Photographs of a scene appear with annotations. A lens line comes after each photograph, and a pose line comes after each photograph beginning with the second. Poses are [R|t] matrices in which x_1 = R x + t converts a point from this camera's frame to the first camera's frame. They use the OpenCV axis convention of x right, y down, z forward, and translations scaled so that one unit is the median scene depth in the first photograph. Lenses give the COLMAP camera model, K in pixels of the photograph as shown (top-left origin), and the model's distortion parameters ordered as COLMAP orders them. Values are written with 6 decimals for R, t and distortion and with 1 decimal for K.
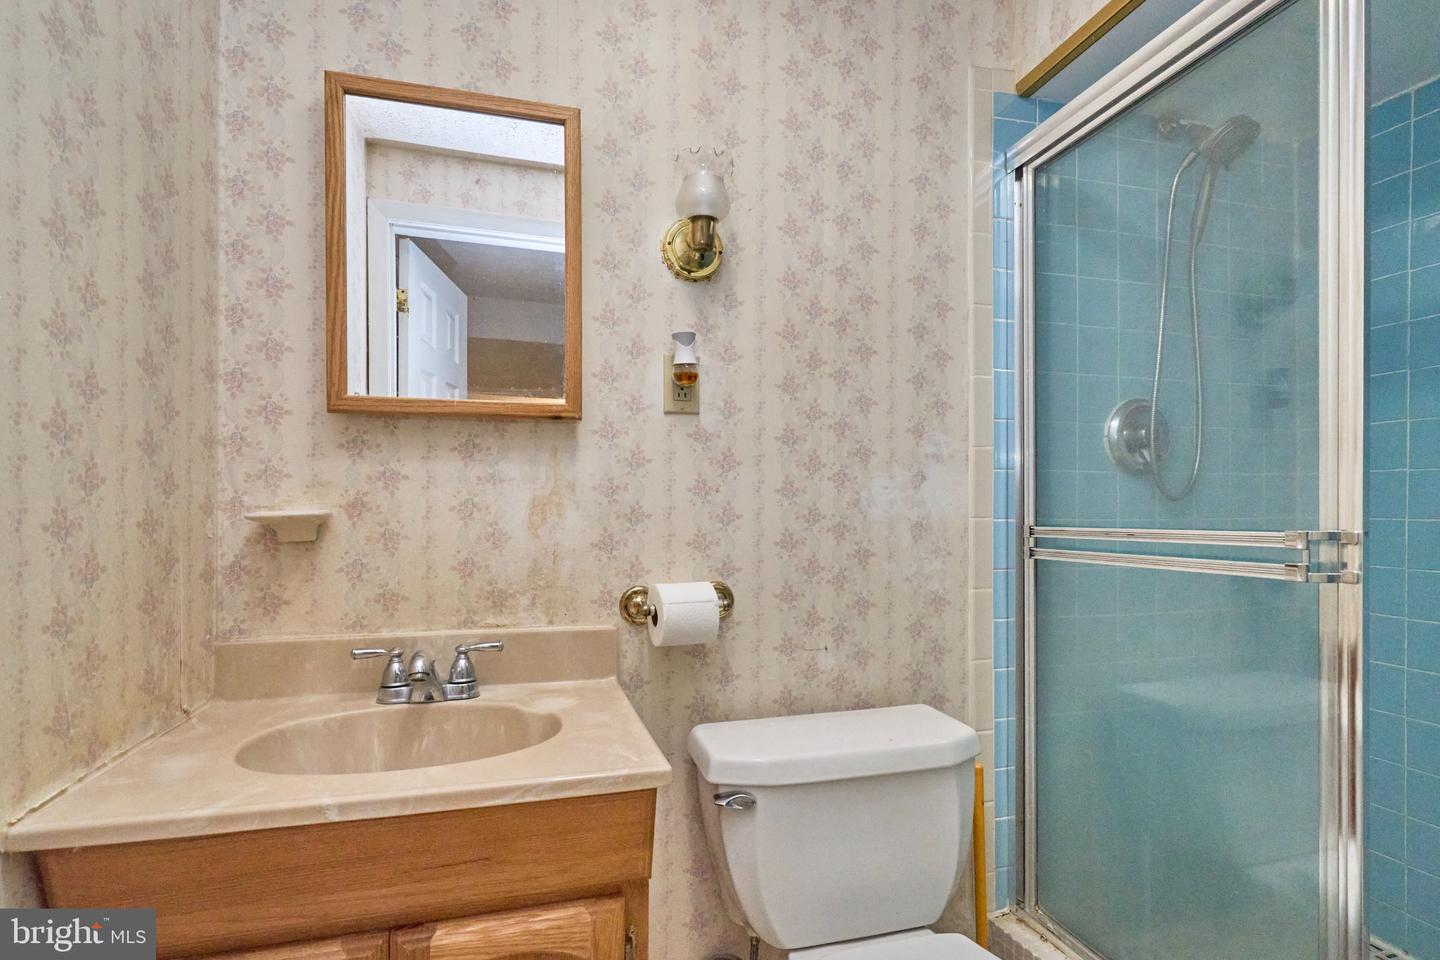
lens RADIAL K [[675.5, 0, 718.2], [0, 675.5, 482.8], [0, 0, 1]] dist [-0.000662, 0.002248]
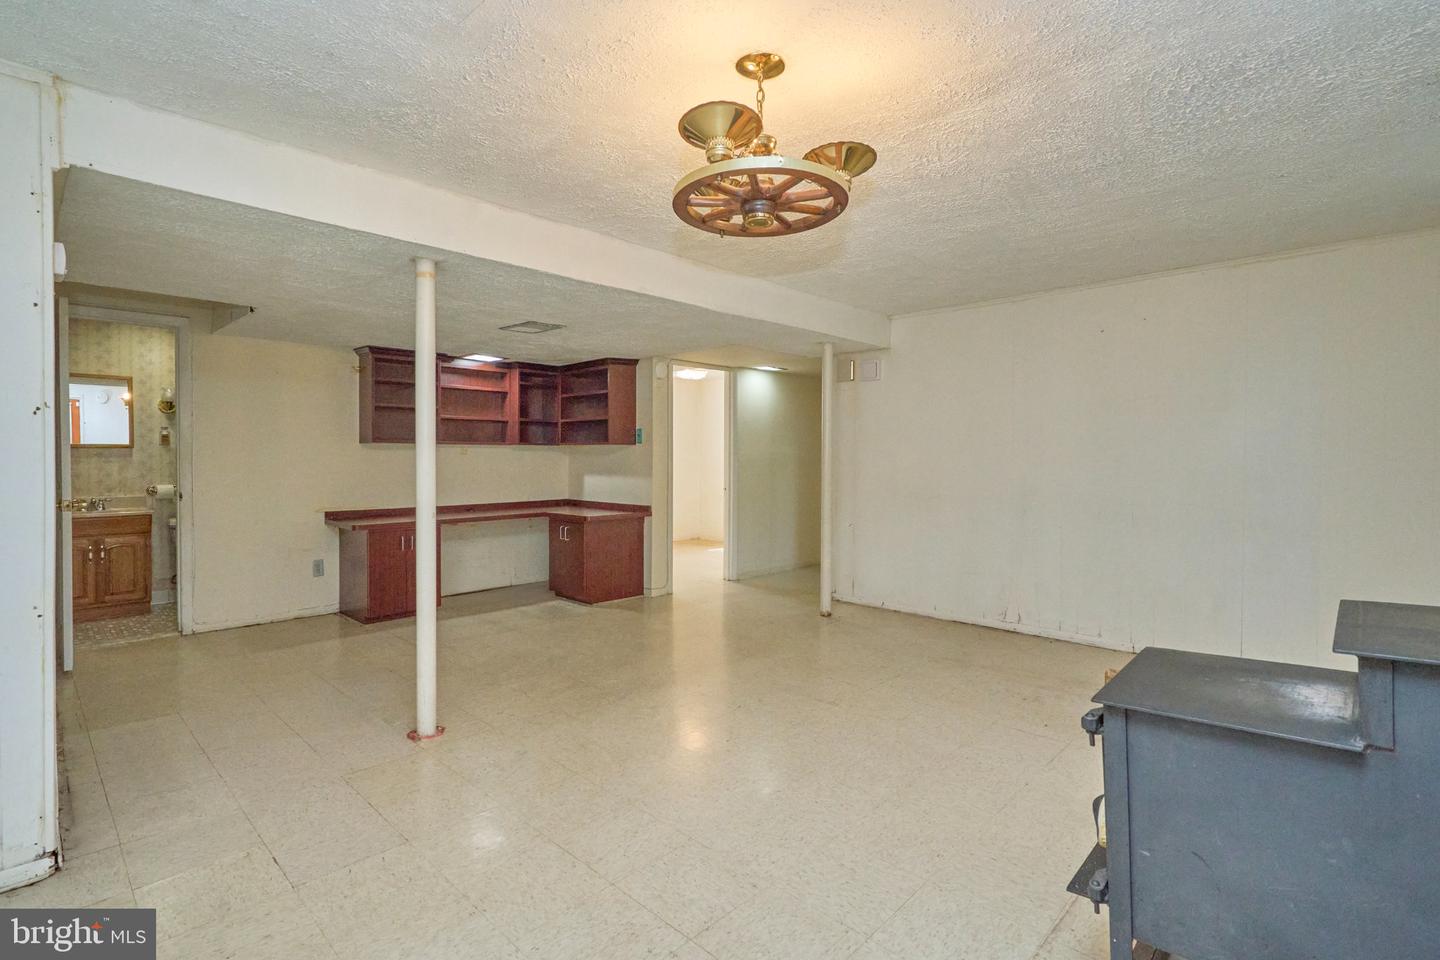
lens RADIAL K [[675.5, 0, 711.3], [0, 675.5, 469.8], [0, 0, 1]] dist [-0.000662, 0.002248]
pose [[0.873955, -0.011918, 0.485861, 0.899243], [0.000881, 0.999736, 0.022939, -0.045090], [-0.486007, -0.019619, 0.873735, -4.456495]]
